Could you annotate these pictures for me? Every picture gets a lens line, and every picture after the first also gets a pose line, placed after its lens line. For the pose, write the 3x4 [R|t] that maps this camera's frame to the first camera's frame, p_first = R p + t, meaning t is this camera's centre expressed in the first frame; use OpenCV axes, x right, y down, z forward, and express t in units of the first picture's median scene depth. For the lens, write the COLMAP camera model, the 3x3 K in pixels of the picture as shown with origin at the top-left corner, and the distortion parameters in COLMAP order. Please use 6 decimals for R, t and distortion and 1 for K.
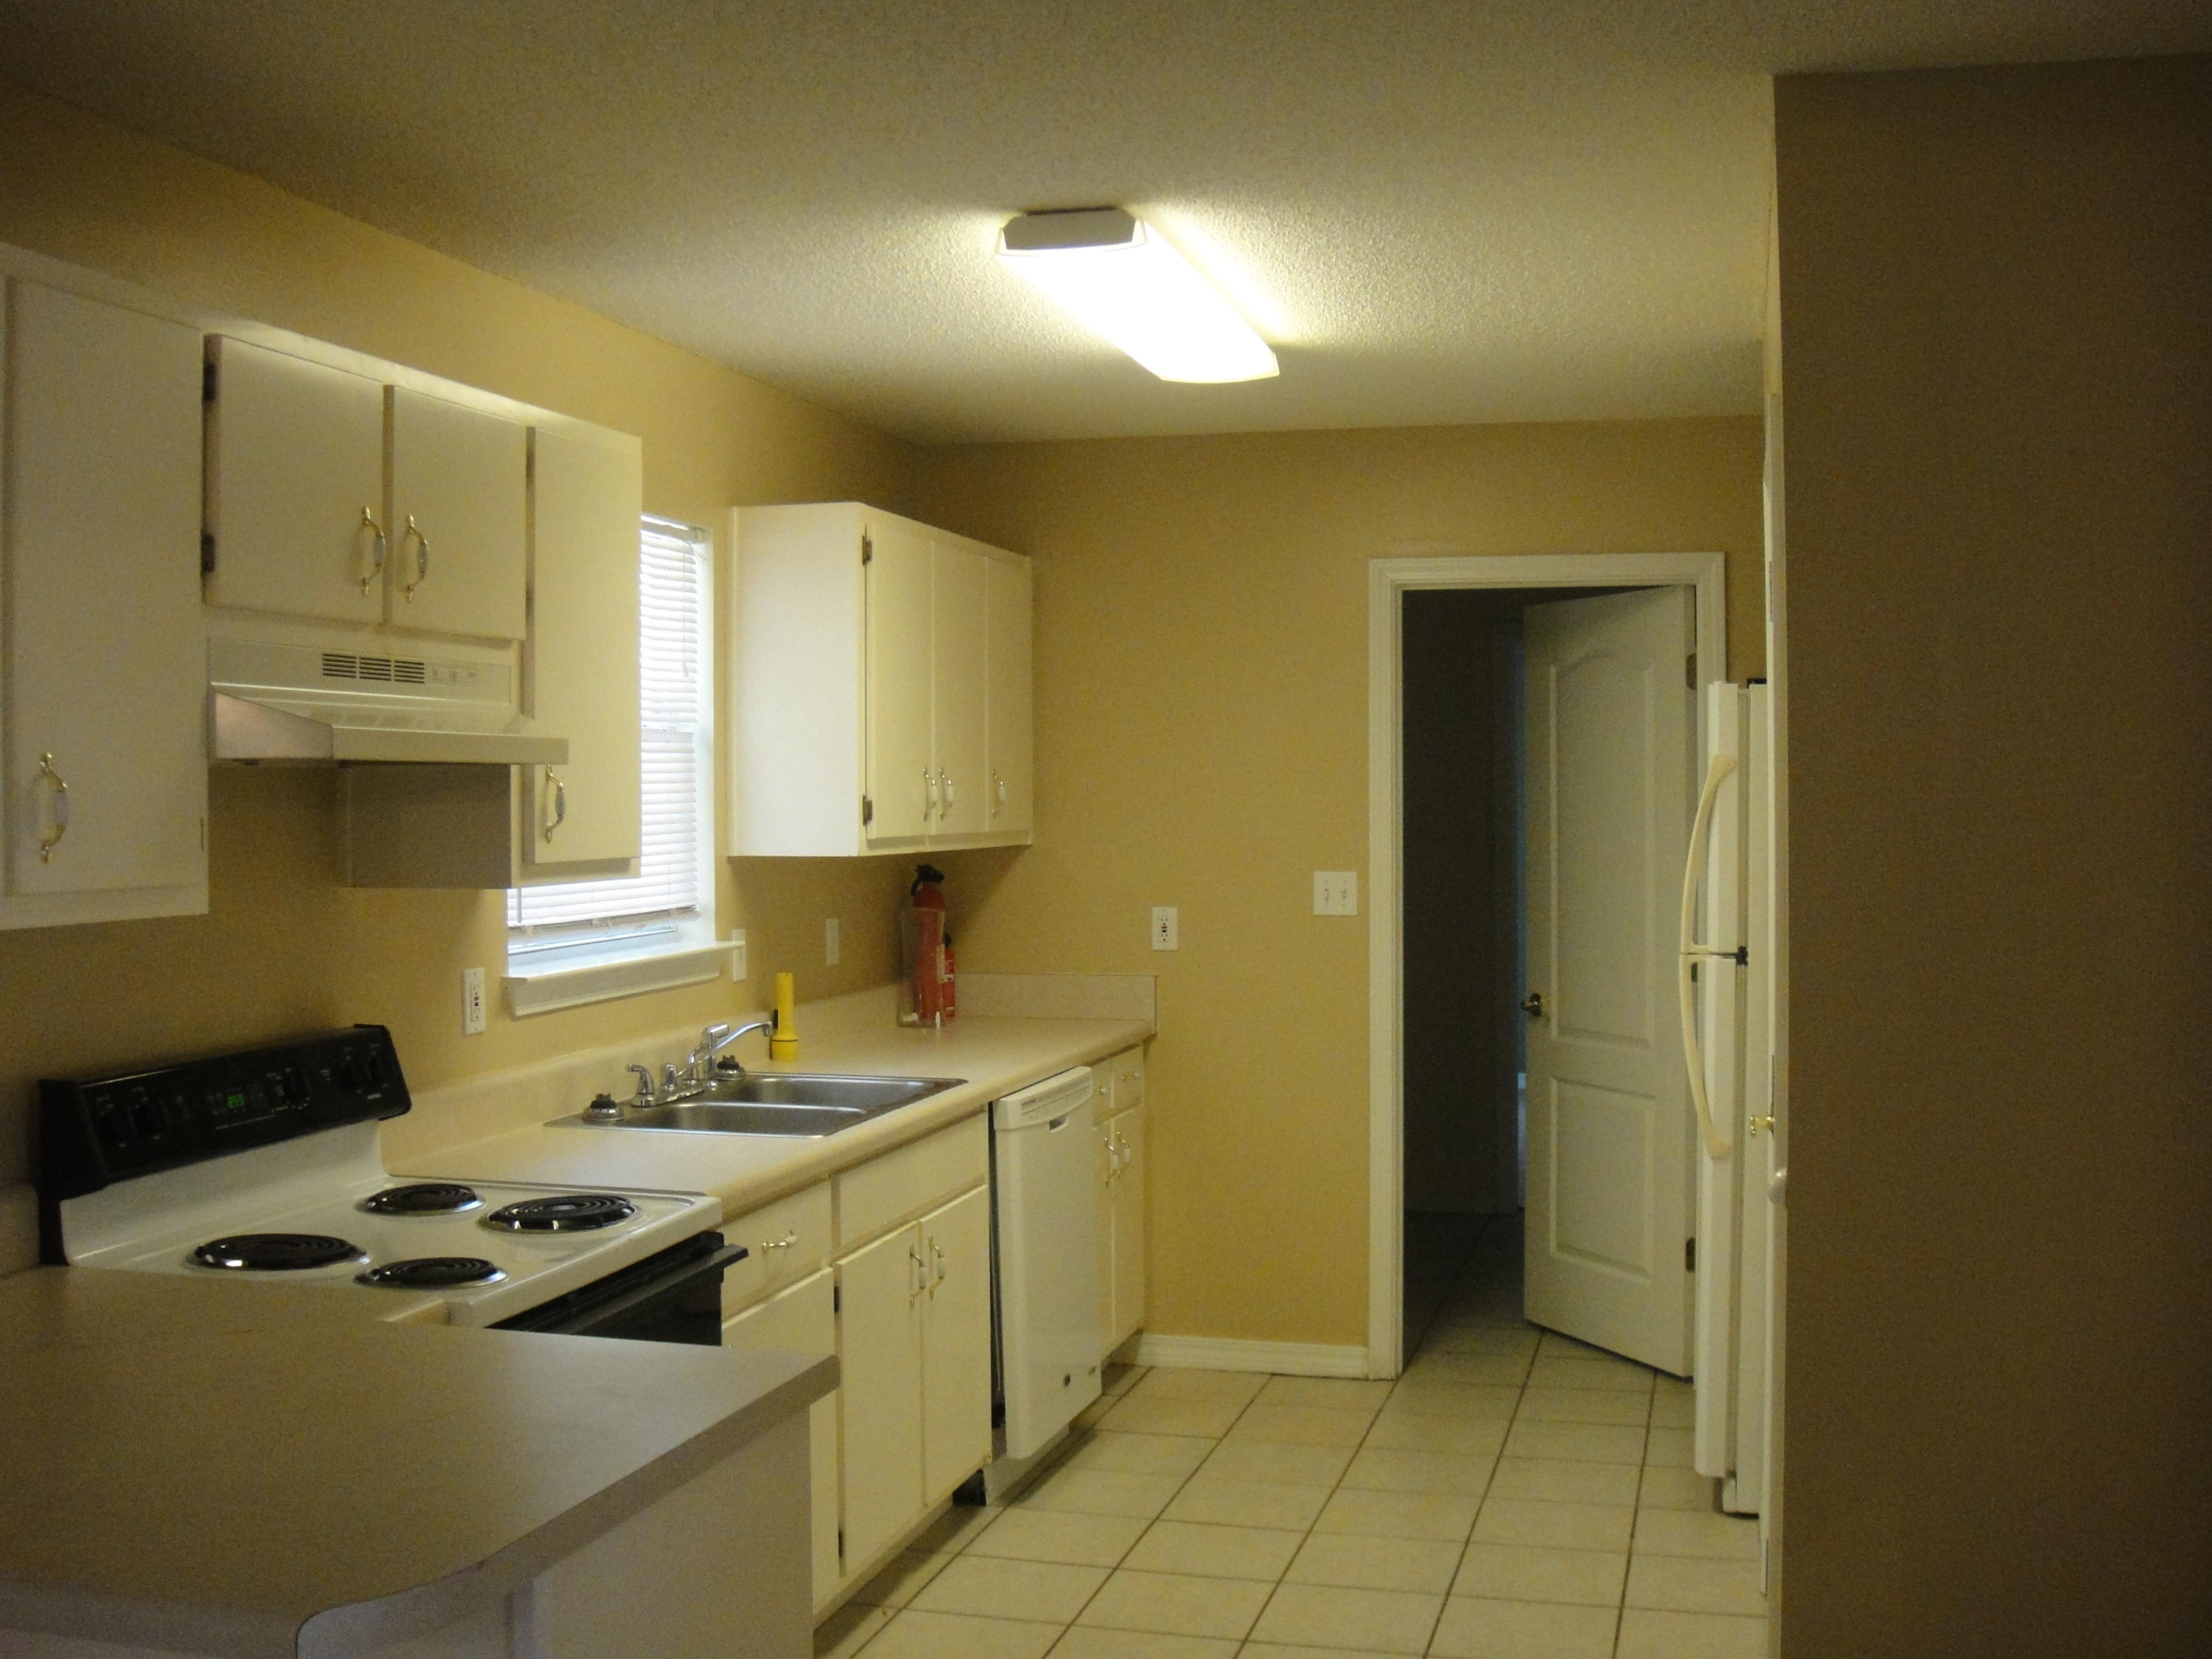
lens RADIAL K [[2423.7, 0, 1095.9], [0, 2423.7, 840.5], [0, 0, 1]] dist [-0.100601, 0.000000]
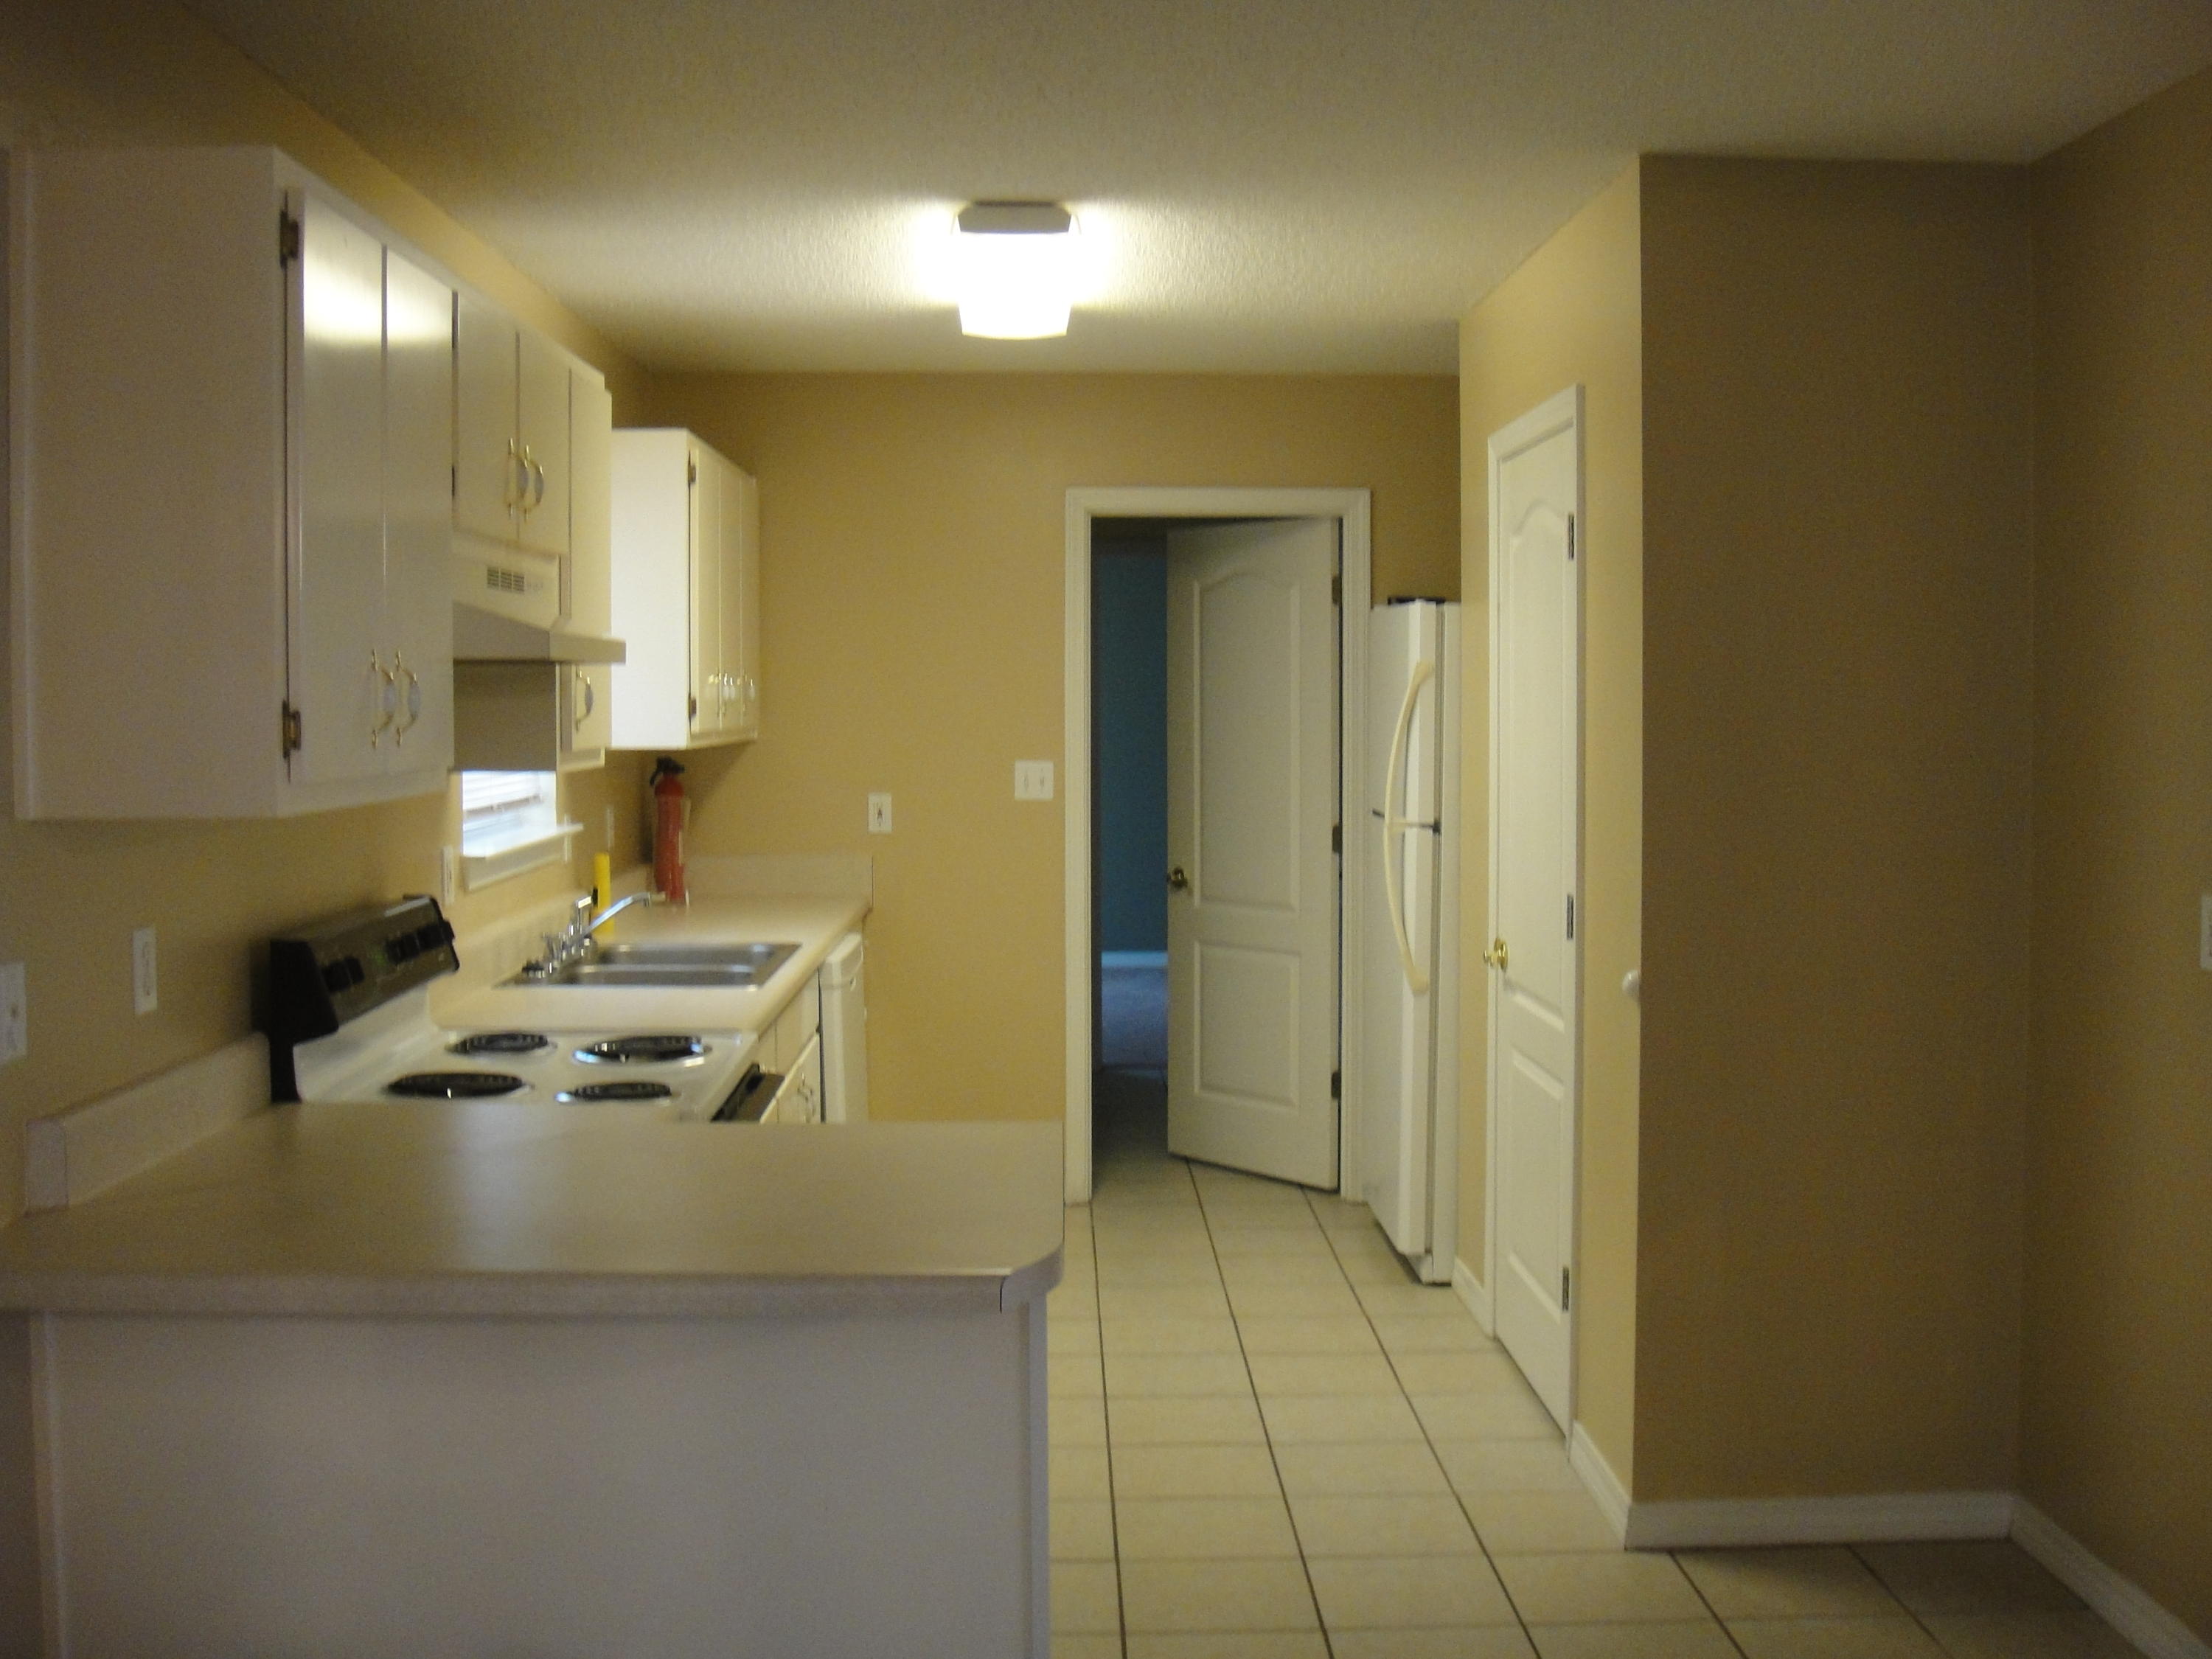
lens RADIAL K [[2423.7, 0, 1118.2], [0, 2423.7, 817.0], [0, 0, 1]] dist [-0.100601, 0.000000]
pose [[0.958319, -0.010851, 0.285494, -0.225088], [0.002158, 0.999525, 0.030747, 0.004603], [-0.285692, -0.028849, 0.957887, -0.124422]]
